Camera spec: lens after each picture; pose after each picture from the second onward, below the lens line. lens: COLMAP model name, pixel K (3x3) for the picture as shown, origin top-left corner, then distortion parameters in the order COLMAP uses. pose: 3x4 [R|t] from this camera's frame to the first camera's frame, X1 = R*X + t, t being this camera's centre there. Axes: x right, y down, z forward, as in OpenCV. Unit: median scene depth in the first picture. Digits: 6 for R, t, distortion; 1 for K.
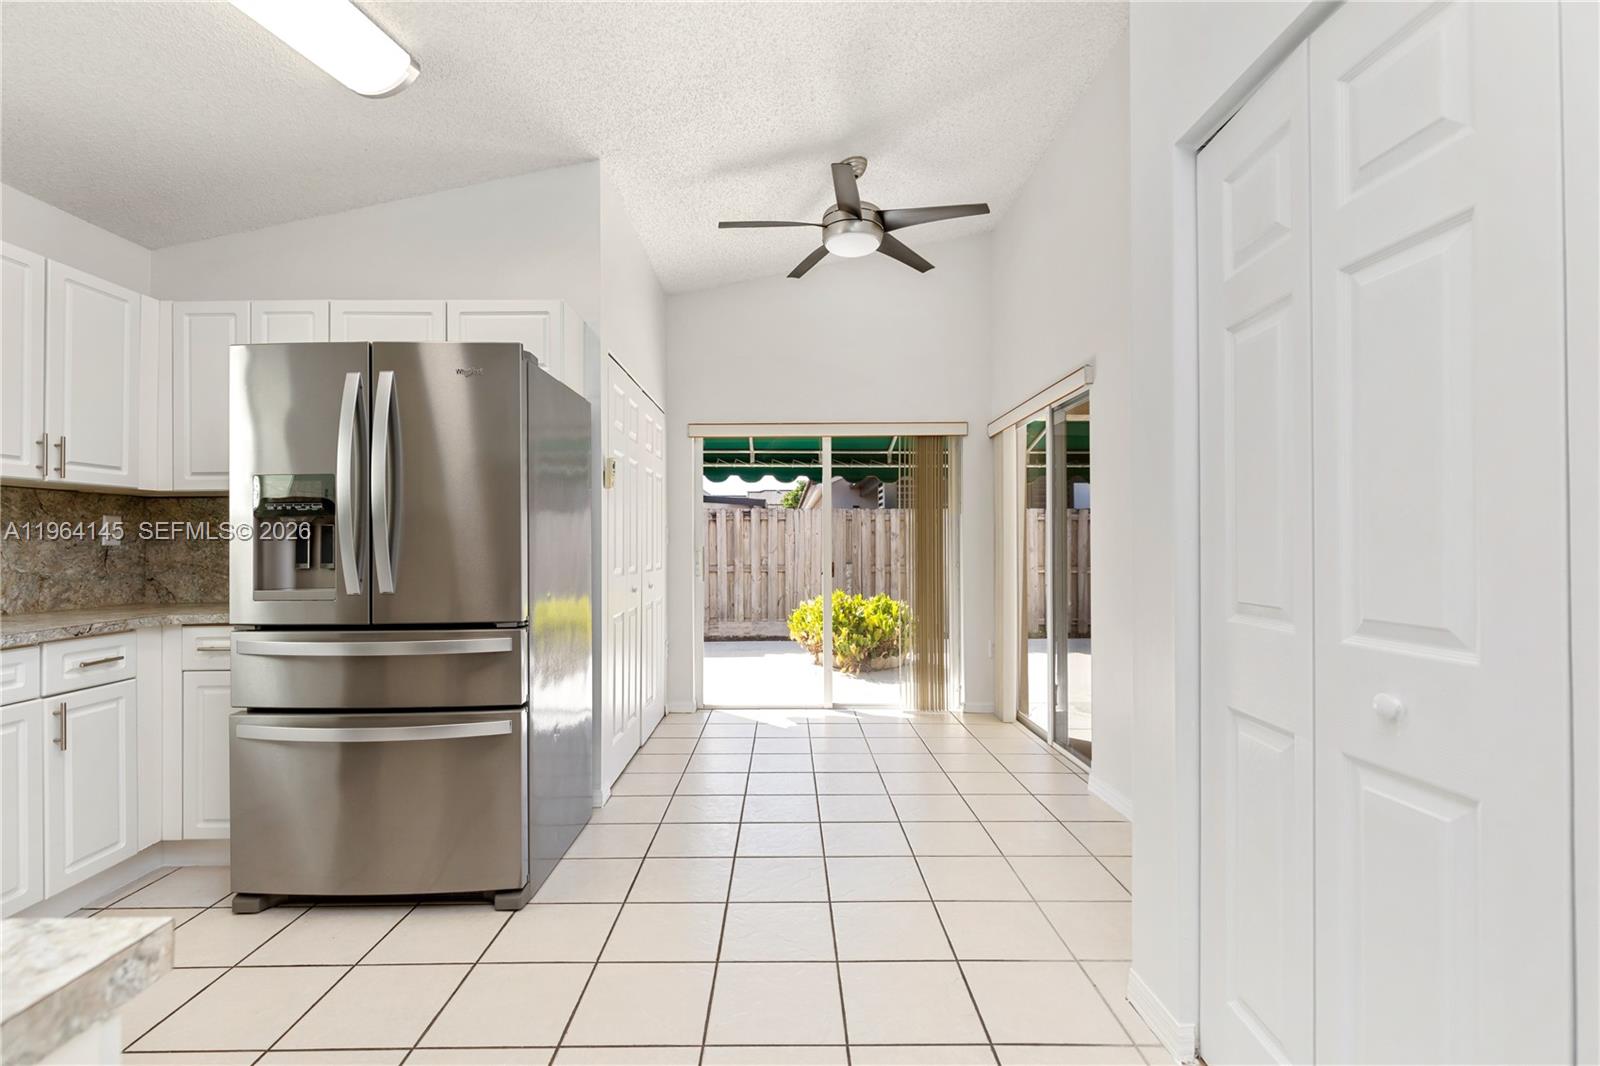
lens RADIAL K [[726.2, 0, 798.6], [0, 726.2, 535.0], [0, 0, 1]] dist [0.002649, 0.000183]
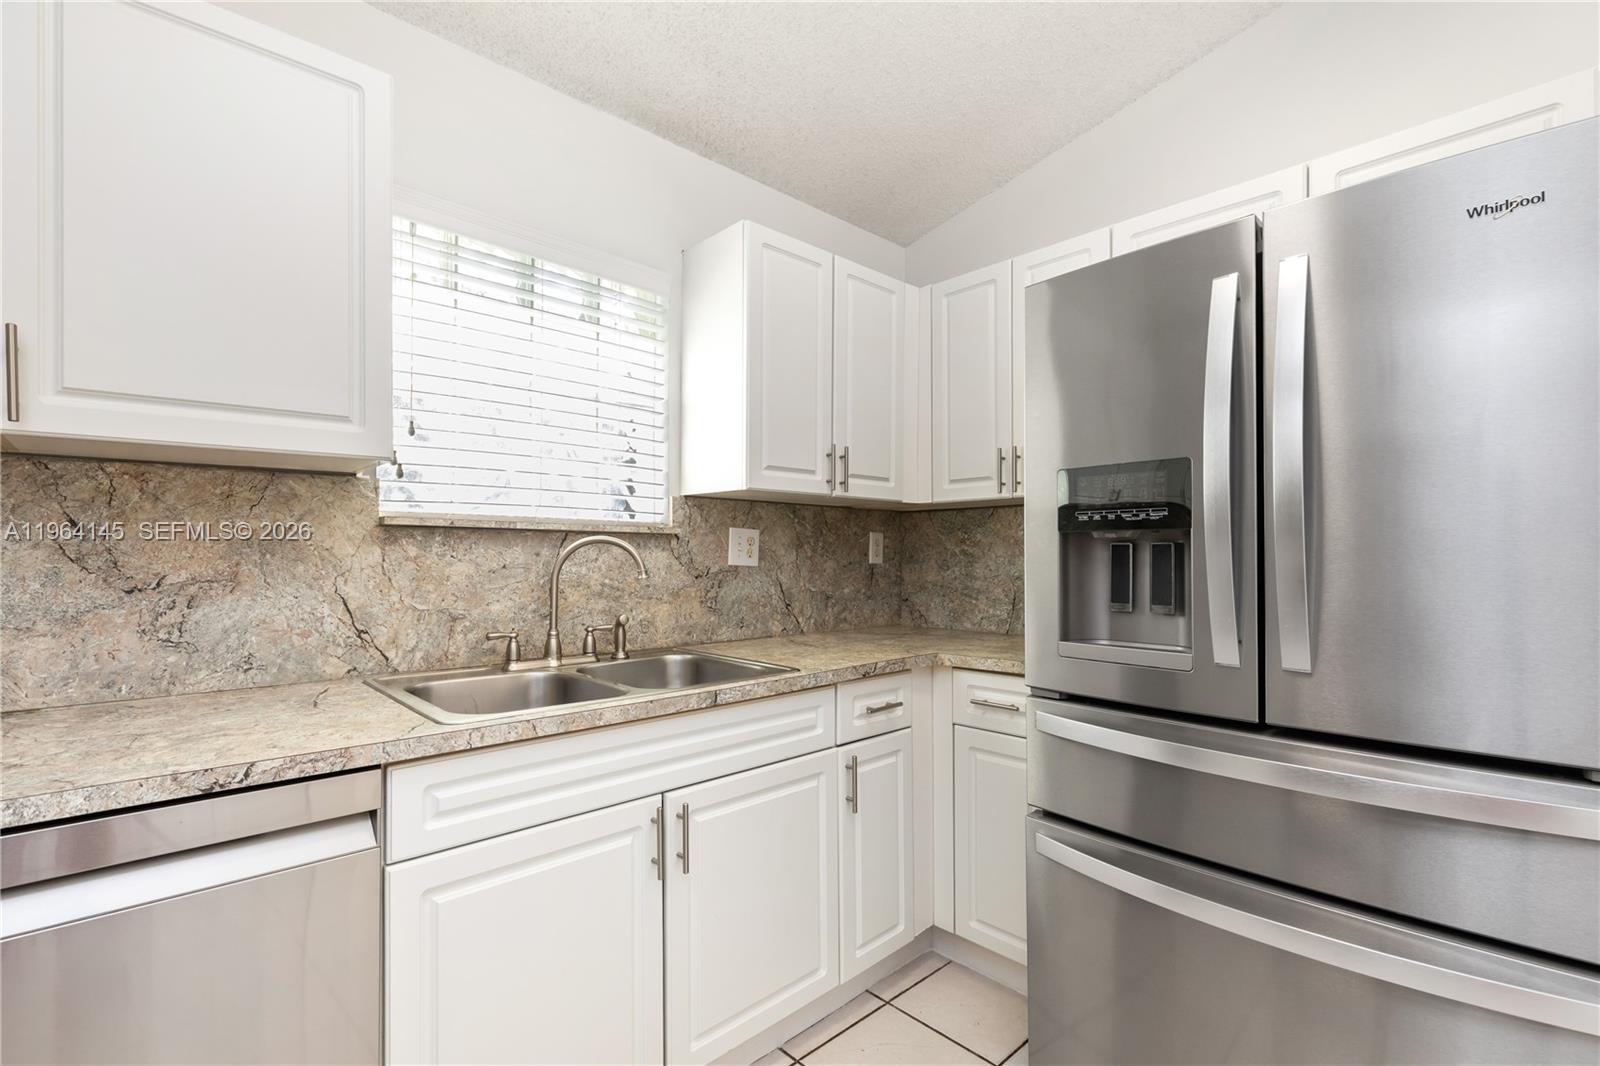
lens RADIAL K [[726.2, 0, 789.6], [0, 726.2, 545.9], [0, 0, 1]] dist [0.002649, 0.000183]
pose [[0.676643, -0.000582, -0.736311, -0.395037], [0.002260, 0.999997, 0.001286, -0.012594], [0.736308, -0.002534, 0.676642, 0.337341]]
